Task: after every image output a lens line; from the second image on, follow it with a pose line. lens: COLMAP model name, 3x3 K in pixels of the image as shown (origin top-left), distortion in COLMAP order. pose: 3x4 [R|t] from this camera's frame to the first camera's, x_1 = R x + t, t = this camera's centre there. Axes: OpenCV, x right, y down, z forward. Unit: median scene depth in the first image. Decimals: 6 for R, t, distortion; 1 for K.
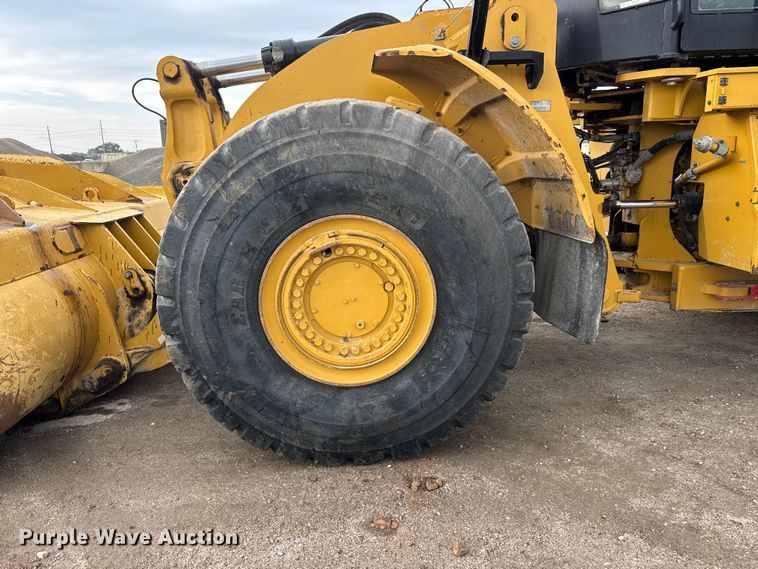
lens RADIAL K [[541.9, 0, 351.8], [0, 541.9, 292.2], [0, 0, 1]] dist [0.051266, -0.056637]
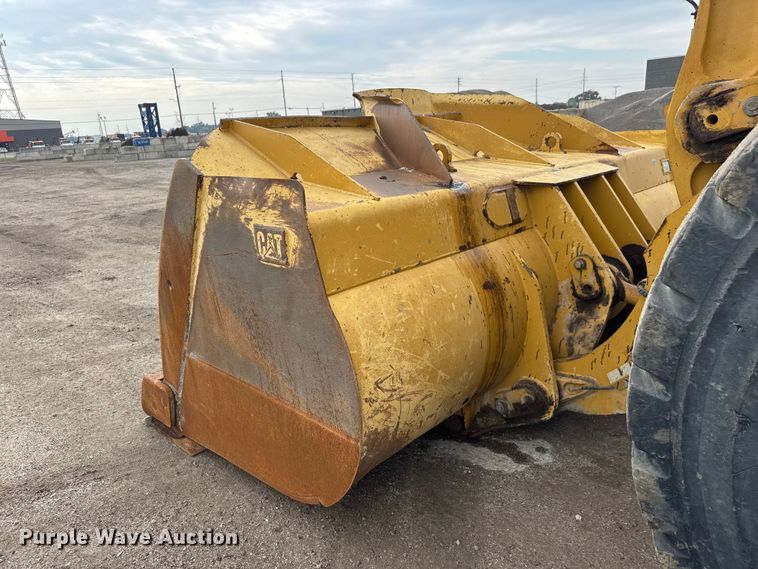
lens RADIAL K [[541.9, 0, 368.5], [0, 541.9, 274.4], [0, 0, 1]] dist [0.051266, -0.056637]
pose [[0.716850, 0.165879, -0.677208, -0.147022], [-0.125889, 0.986117, 0.108286, -0.061364], [0.685769, 0.007628, 0.727780, 0.351656]]
